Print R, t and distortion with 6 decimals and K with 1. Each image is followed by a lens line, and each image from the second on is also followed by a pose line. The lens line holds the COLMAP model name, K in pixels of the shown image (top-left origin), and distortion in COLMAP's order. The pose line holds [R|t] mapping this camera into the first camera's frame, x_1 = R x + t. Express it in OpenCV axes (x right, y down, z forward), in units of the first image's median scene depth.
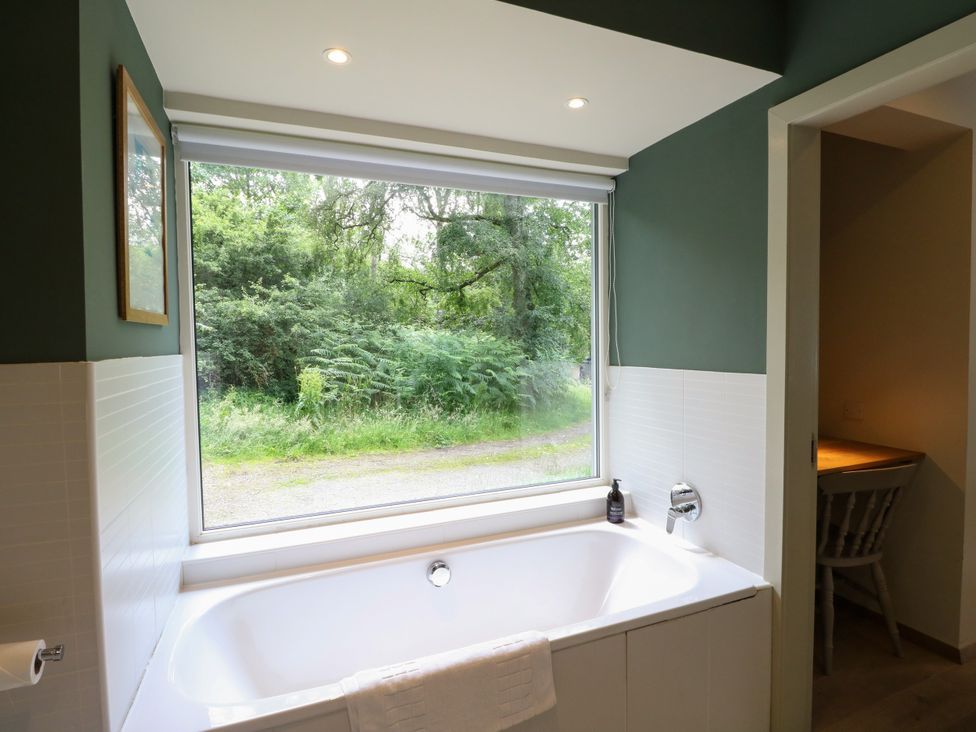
lens RADIAL K [[505.9, 0, 492.6], [0, 505.9, 360.9], [0, 0, 1]] dist [0.002932, -0.015647]
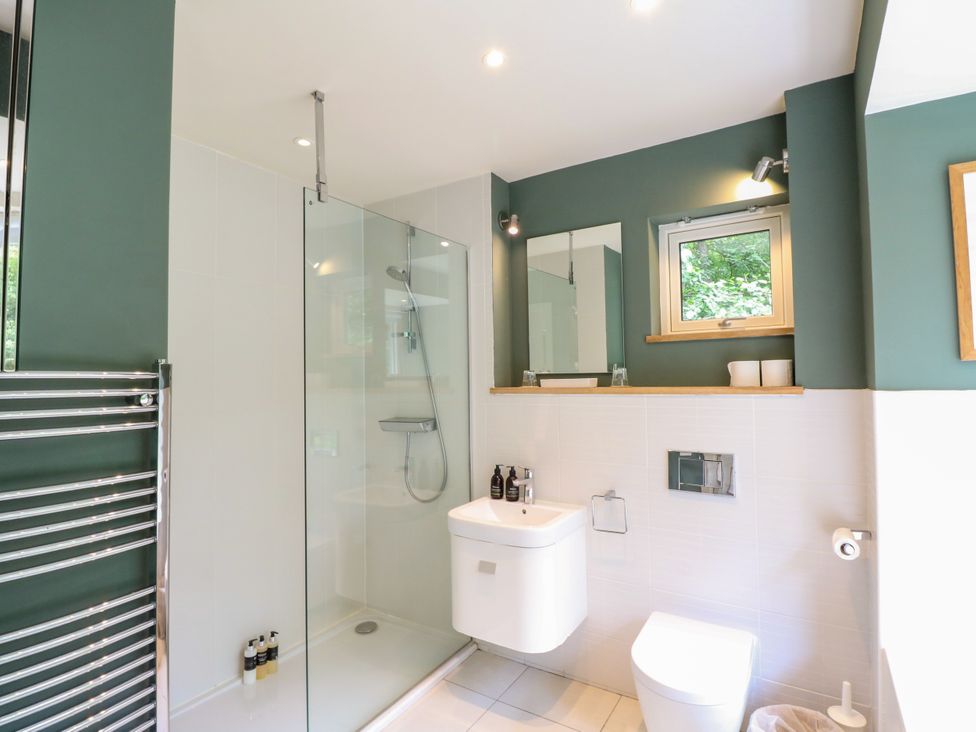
lens RADIAL K [[505.9, 0, 492.6], [0, 505.9, 360.9], [0, 0, 1]] dist [0.002932, -0.015647]
pose [[-0.809618, 0.002941, -0.586949, 0.110819], [0.001141, 0.999993, 0.003437, -0.009493], [0.586956, 0.002113, -0.809616, 0.152130]]
